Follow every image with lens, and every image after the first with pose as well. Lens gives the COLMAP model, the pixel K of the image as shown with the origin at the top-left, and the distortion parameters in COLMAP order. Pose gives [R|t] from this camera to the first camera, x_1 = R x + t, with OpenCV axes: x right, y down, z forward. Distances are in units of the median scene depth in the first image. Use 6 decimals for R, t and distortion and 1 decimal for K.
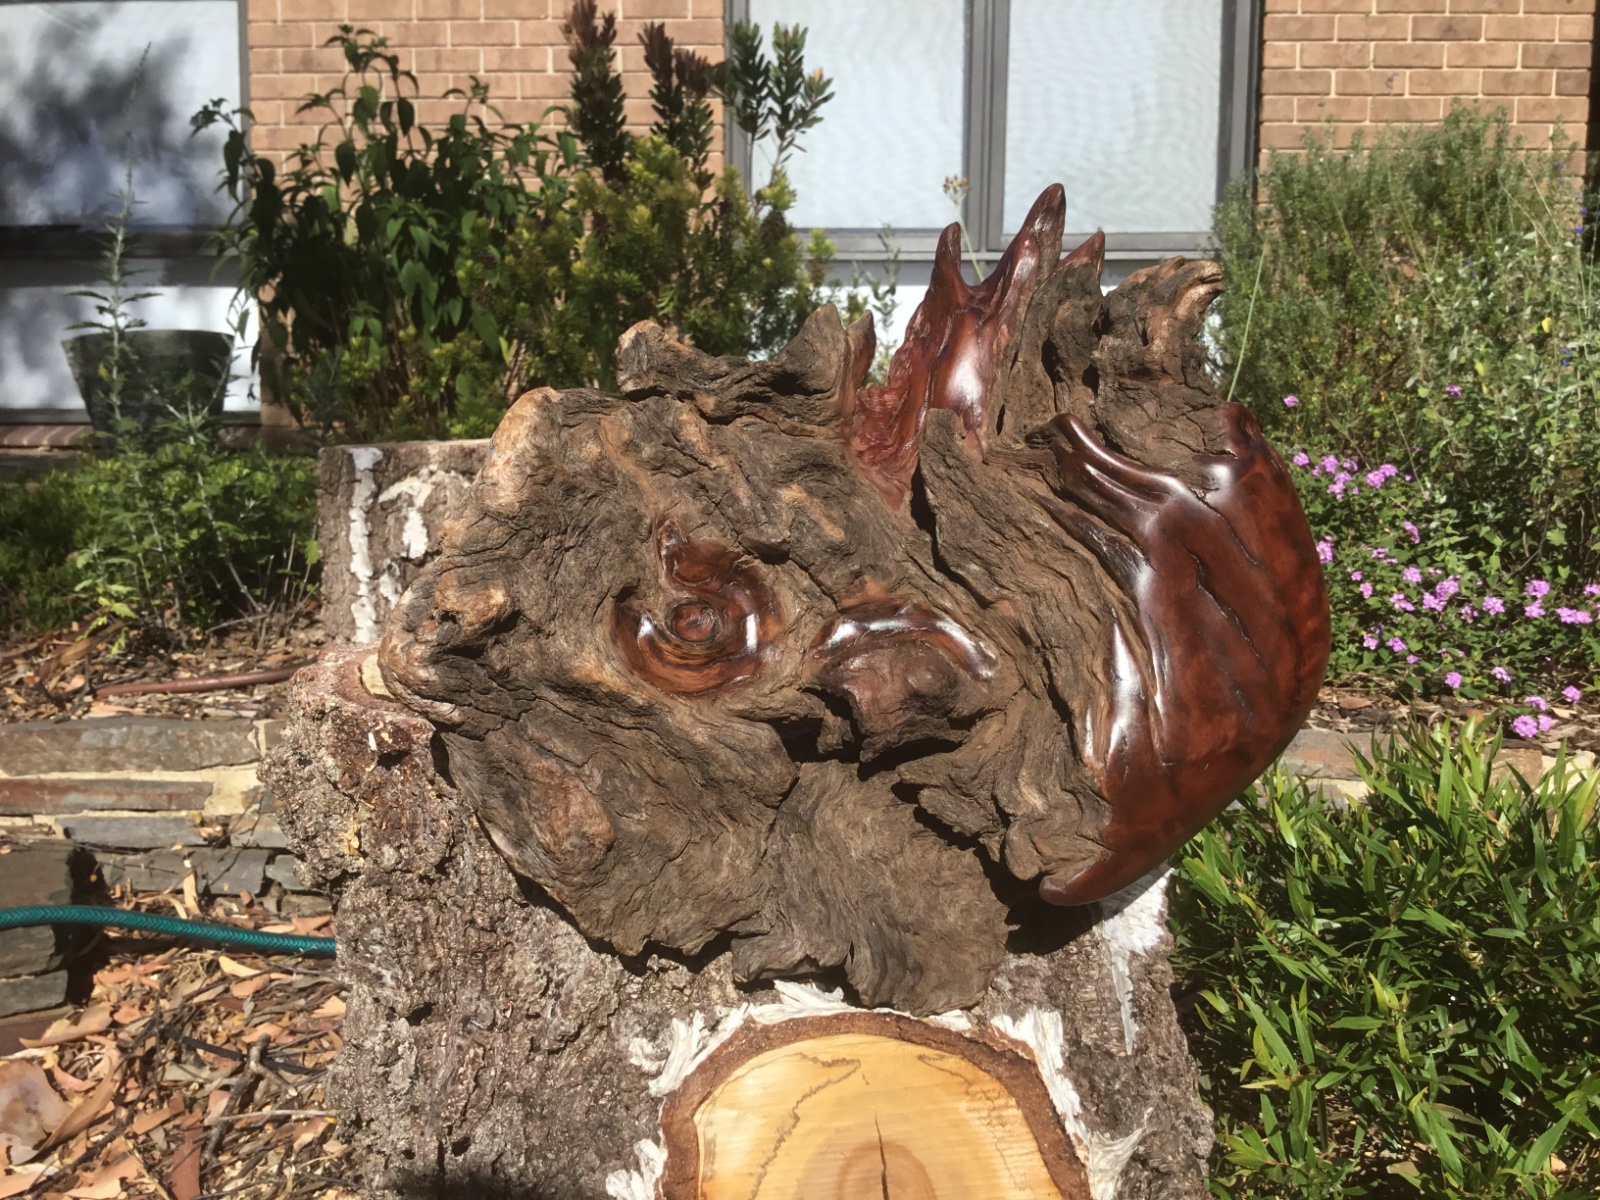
lens RADIAL K [[1449.9, 0, 805.3], [0, 1449.9, 599.0], [0, 0, 1]] dist [0.089258, -0.194453]
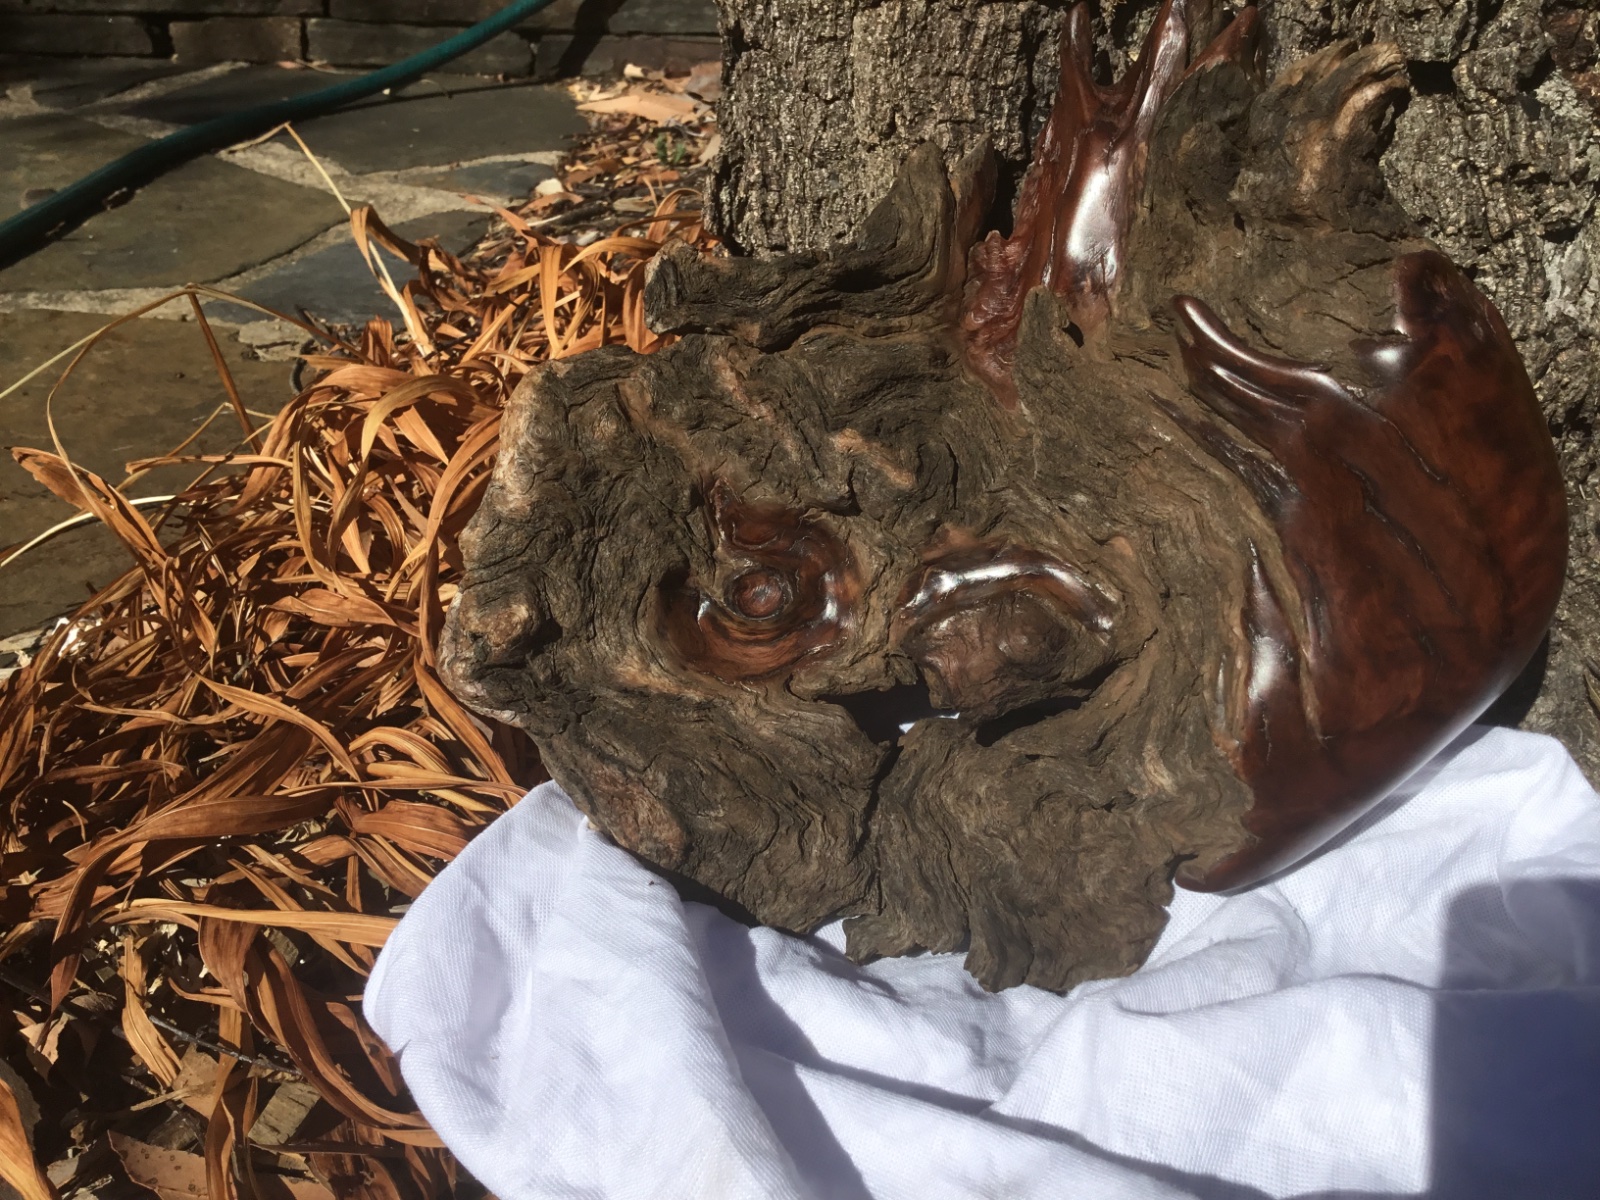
lens RADIAL K [[1449.9, 0, 798.8], [0, 1449.9, 599.5], [0, 0, 1]] dist [0.089258, -0.194453]
pose [[0.946972, -0.056132, -0.316375, 0.229078], [0.133822, 0.964063, 0.229508, -0.182081], [0.292123, -0.259675, 0.920452, 0.185305]]
